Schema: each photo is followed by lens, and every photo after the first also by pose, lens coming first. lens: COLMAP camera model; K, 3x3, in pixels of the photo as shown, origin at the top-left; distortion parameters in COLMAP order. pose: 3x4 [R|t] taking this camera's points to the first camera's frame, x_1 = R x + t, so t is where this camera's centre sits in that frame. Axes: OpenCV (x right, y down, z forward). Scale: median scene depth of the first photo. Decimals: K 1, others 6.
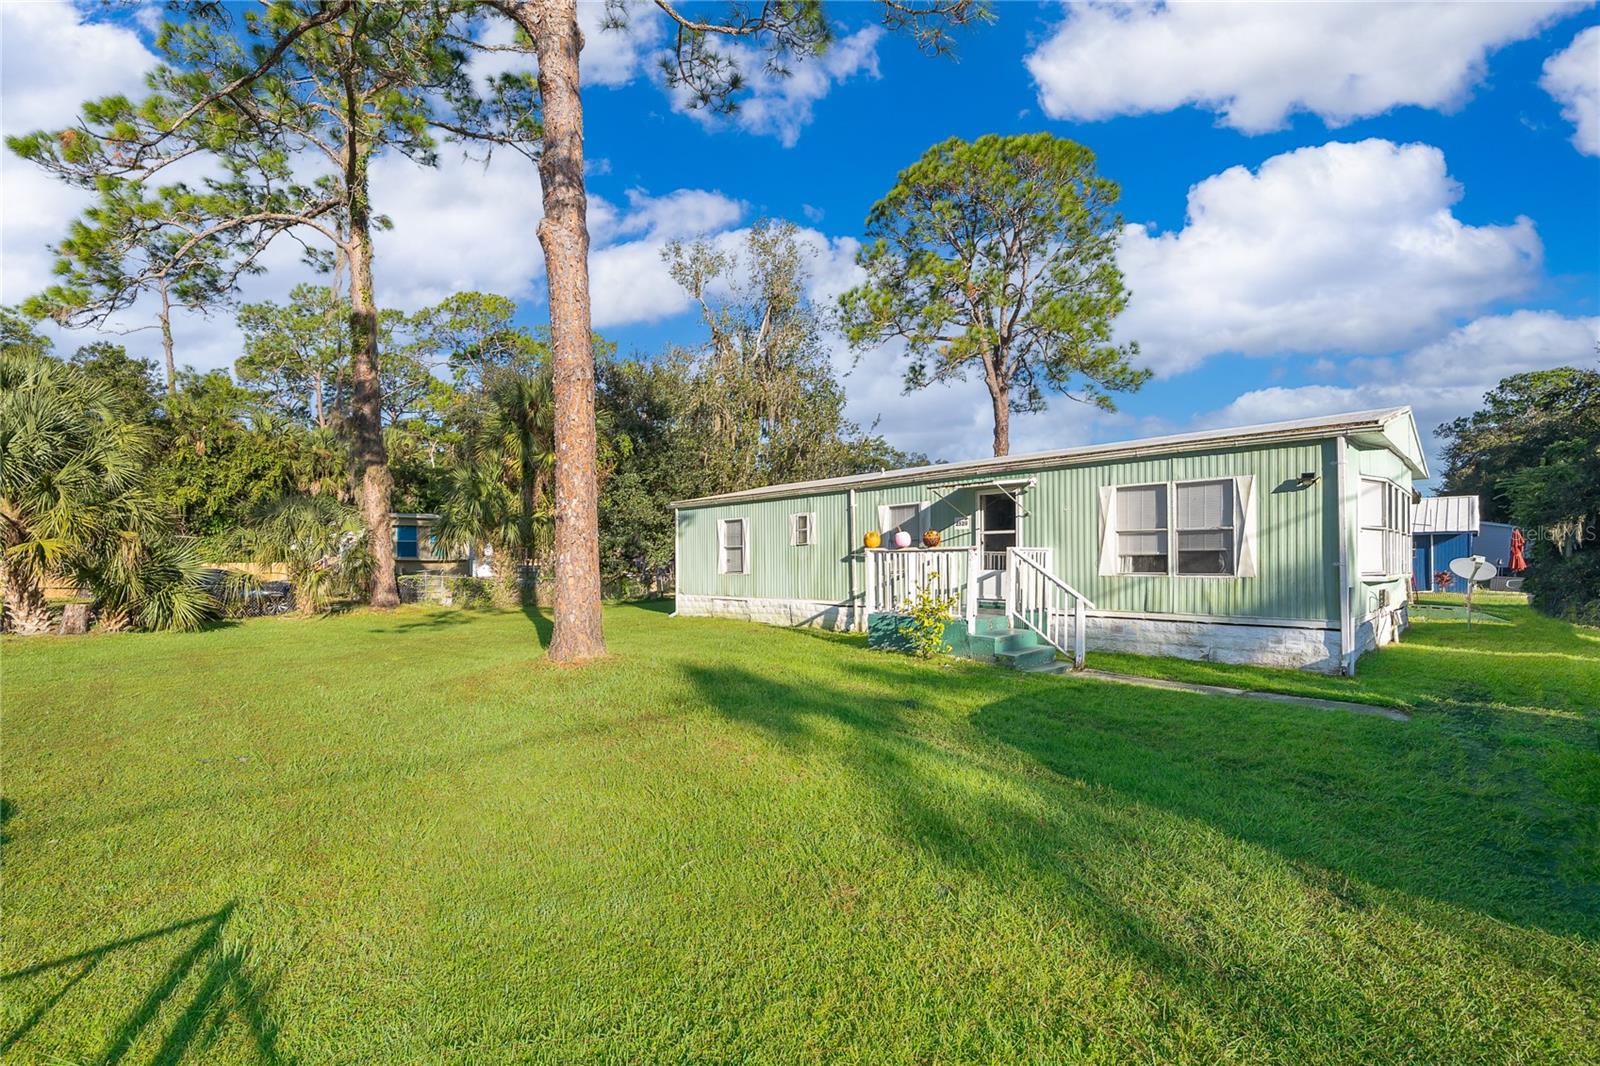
lens RADIAL K [[655.0, 0, 808.7], [0, 655.0, 541.3], [0, 0, 1]] dist [-0.000935, -0.000206]
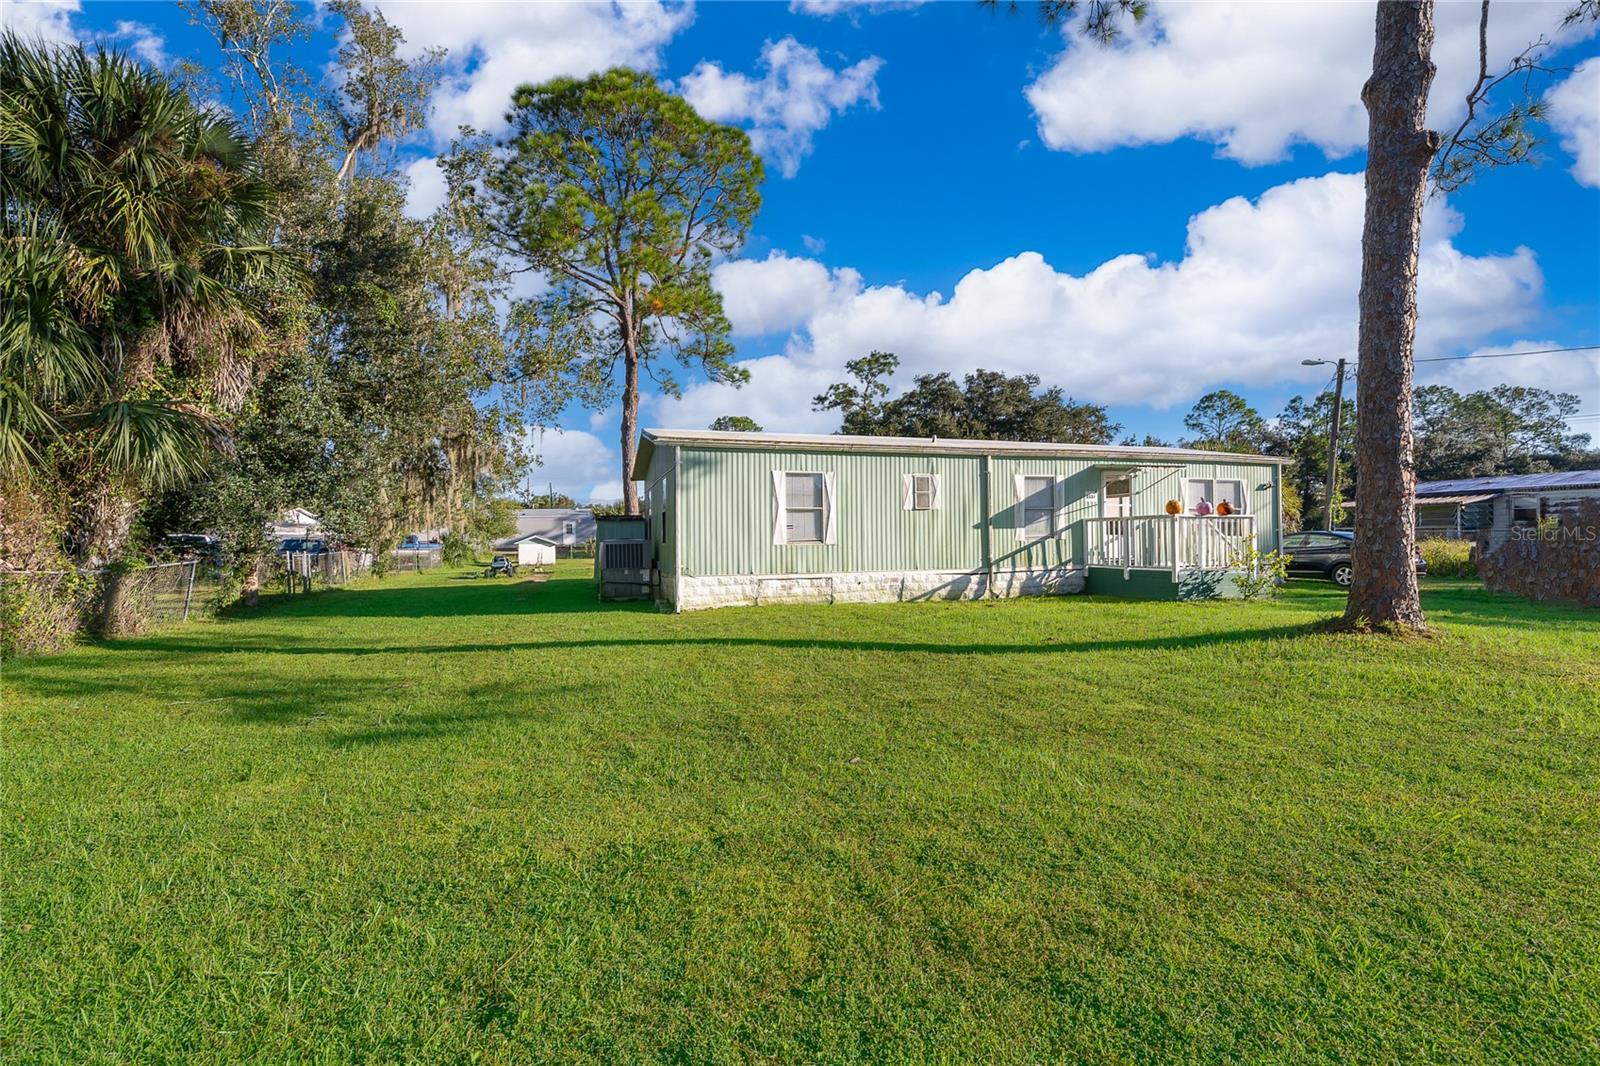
lens RADIAL K [[639.5, 0, 798.1], [0, 639.5, 529.5], [0, 0, 1]] dist [-0.000312, 0.000096]
pose [[0.509478, 0.014814, 0.860356, -0.870321], [-0.022628, 0.999737, -0.003815, 0.040957], [-0.860186, -0.017525, 0.509679, 0.719186]]
